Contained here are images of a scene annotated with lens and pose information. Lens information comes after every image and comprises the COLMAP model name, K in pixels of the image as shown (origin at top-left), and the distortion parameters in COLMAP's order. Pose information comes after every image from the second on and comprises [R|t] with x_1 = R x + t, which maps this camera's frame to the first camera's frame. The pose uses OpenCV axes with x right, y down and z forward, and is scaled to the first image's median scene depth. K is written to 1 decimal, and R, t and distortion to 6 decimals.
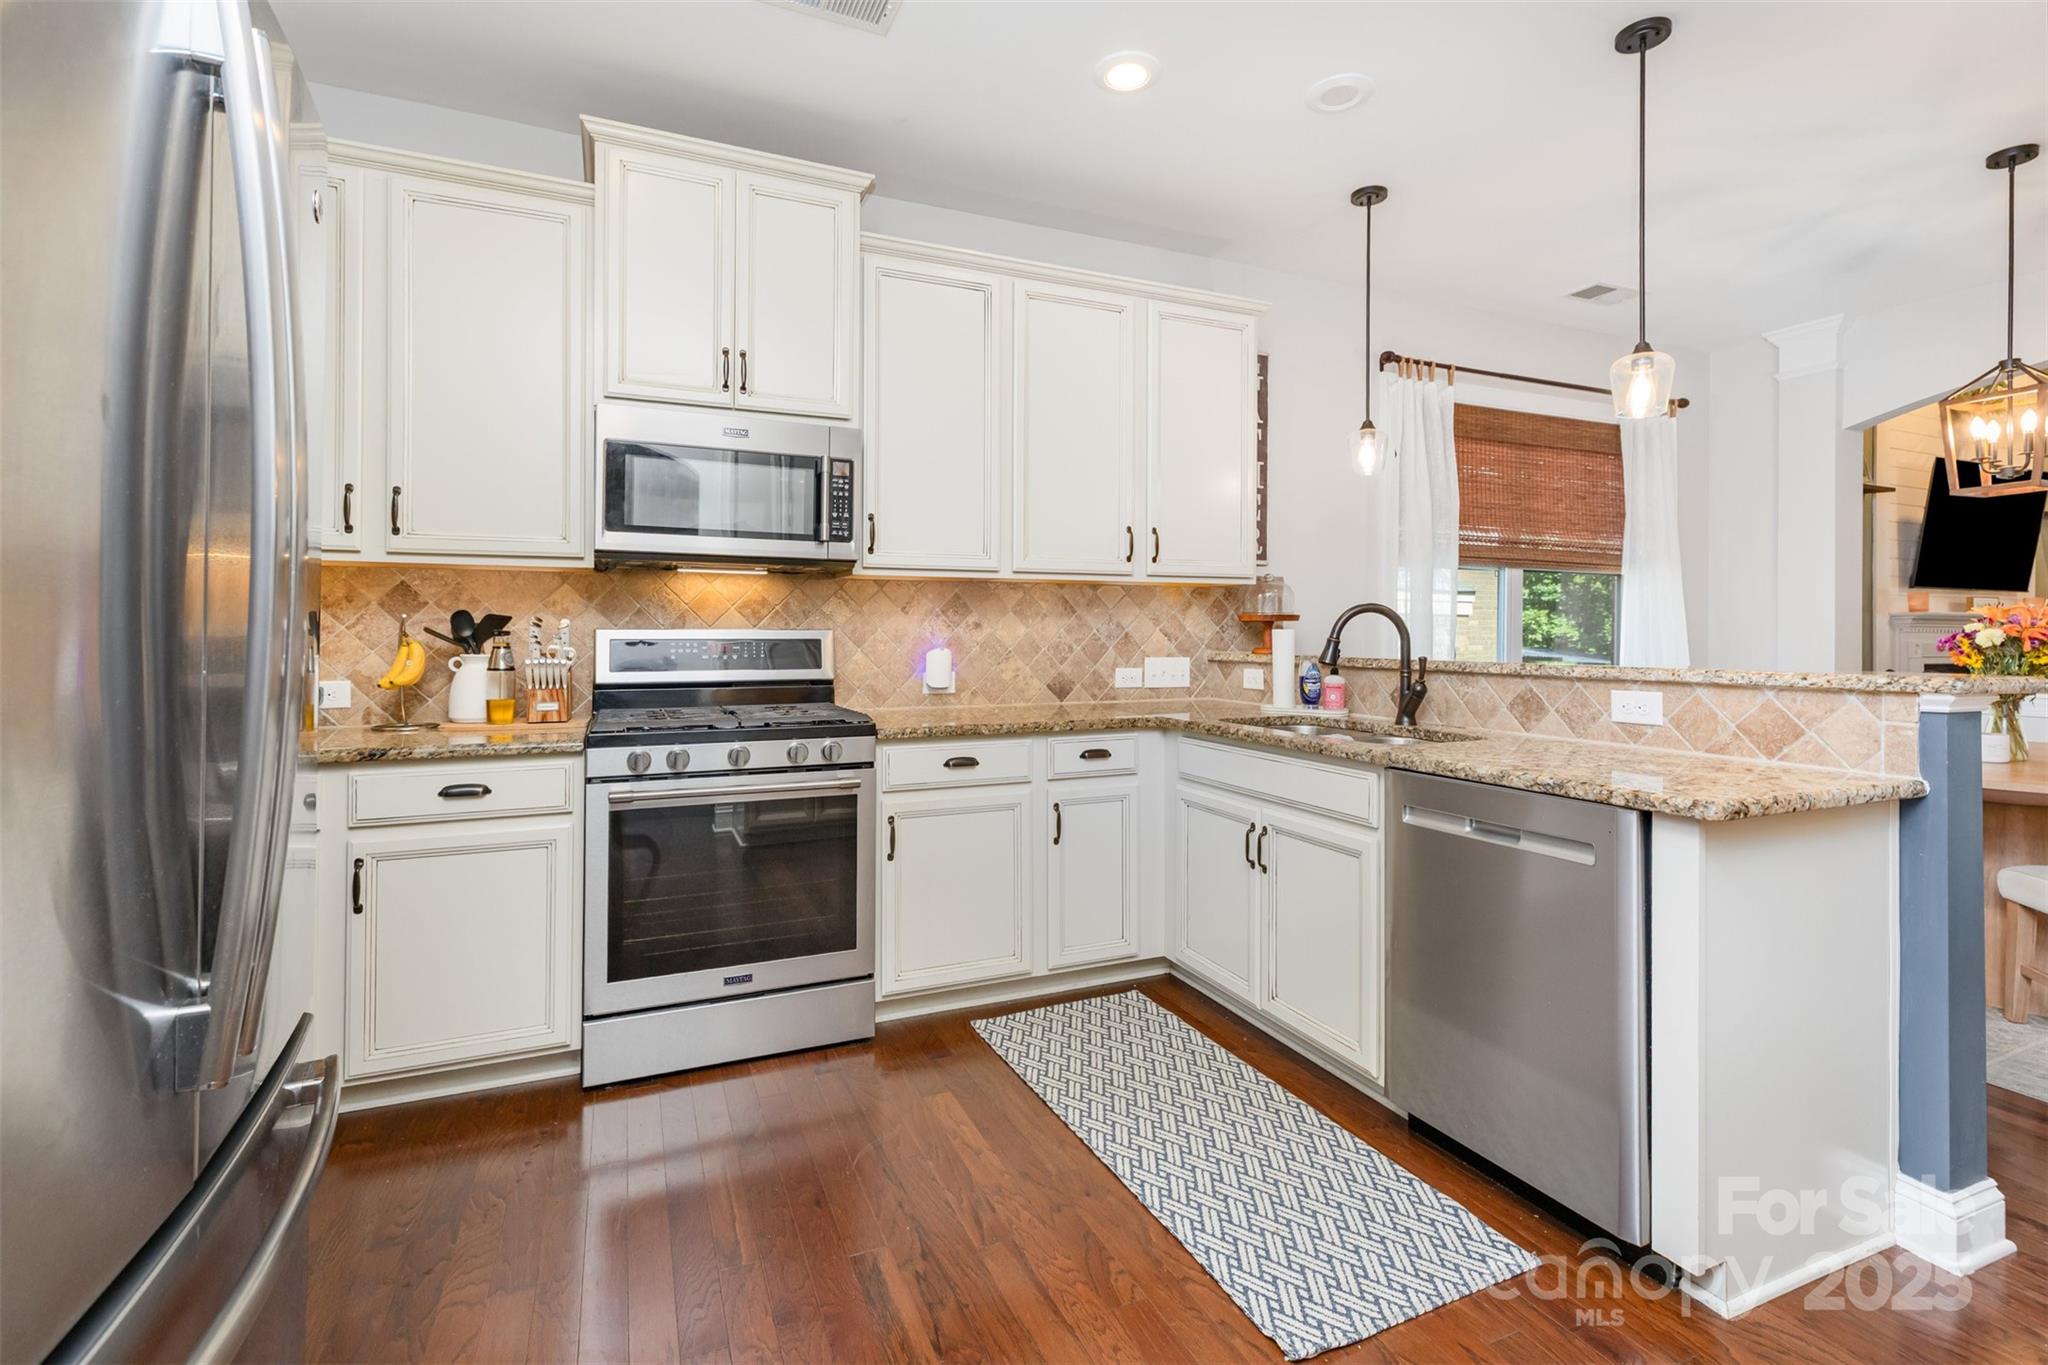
lens RADIAL K [[927.6, 0, 1006.2], [0, 927.6, 629.1], [0, 0, 1]] dist [-0.003200, 0.000129]
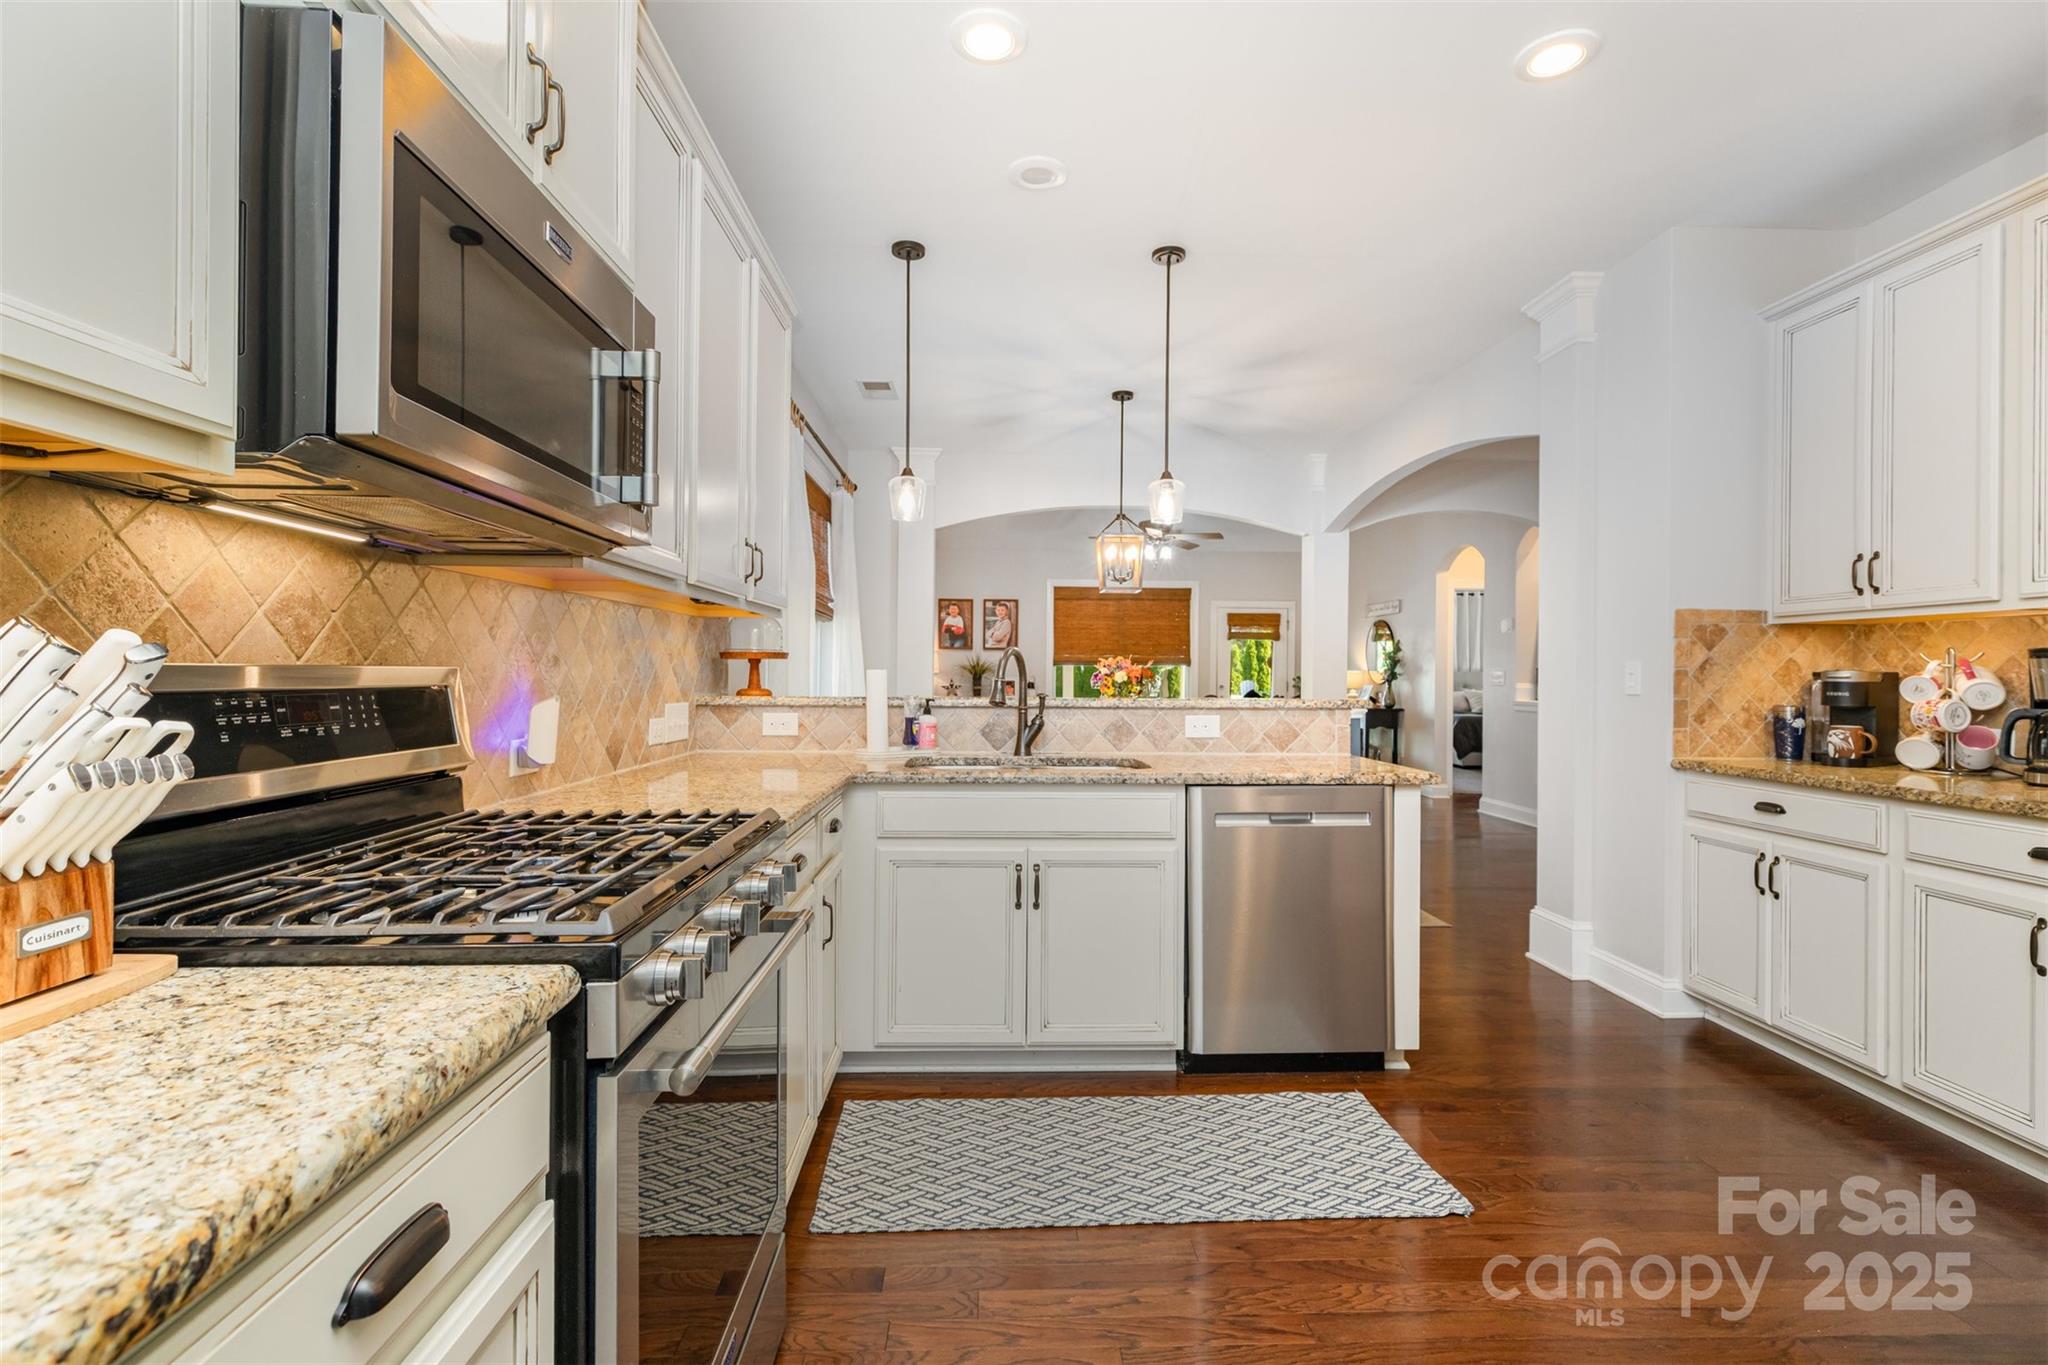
lens RADIAL K [[927.6, 0, 1027.6], [0, 927.6, 680.0], [0, 0, 1]] dist [-0.003200, 0.000129]
pose [[0.357150, -0.005915, 0.934028, -0.709299], [-0.009391, 0.999907, 0.009923, -0.000051], [-0.934000, -0.012316, 0.357061, 0.675344]]
